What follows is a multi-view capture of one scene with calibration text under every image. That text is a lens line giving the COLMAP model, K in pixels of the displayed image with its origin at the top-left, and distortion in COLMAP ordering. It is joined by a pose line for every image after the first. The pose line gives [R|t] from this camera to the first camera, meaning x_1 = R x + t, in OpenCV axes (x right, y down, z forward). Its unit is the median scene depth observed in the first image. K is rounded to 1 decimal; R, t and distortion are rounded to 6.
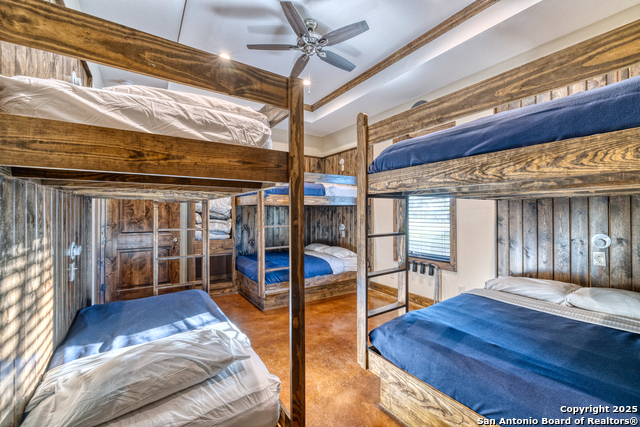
lens RADIAL K [[268.9, 0, 324.2], [0, 268.9, 212.8], [0, 0, 1]] dist [-0.002648, -0.000153]
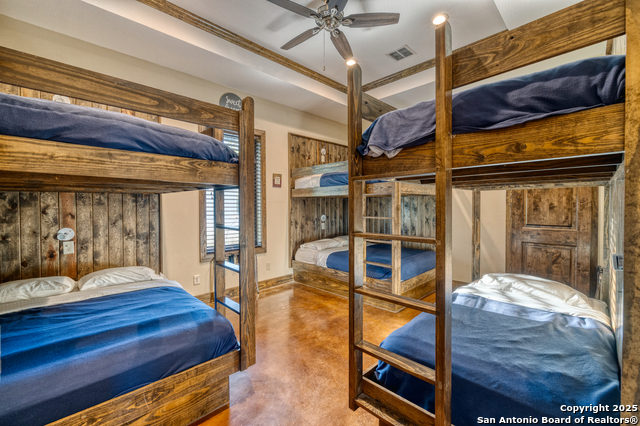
lens RADIAL K [[268.9, 0, 323.5], [0, 268.9, 210.0], [0, 0, 1]] dist [-0.002648, -0.000153]
pose [[-0.183827, -0.006524, 0.982937, -0.906437], [0.007619, 0.999938, 0.008062, 0.015075], [-0.982929, 0.008971, -0.183766, 1.128773]]
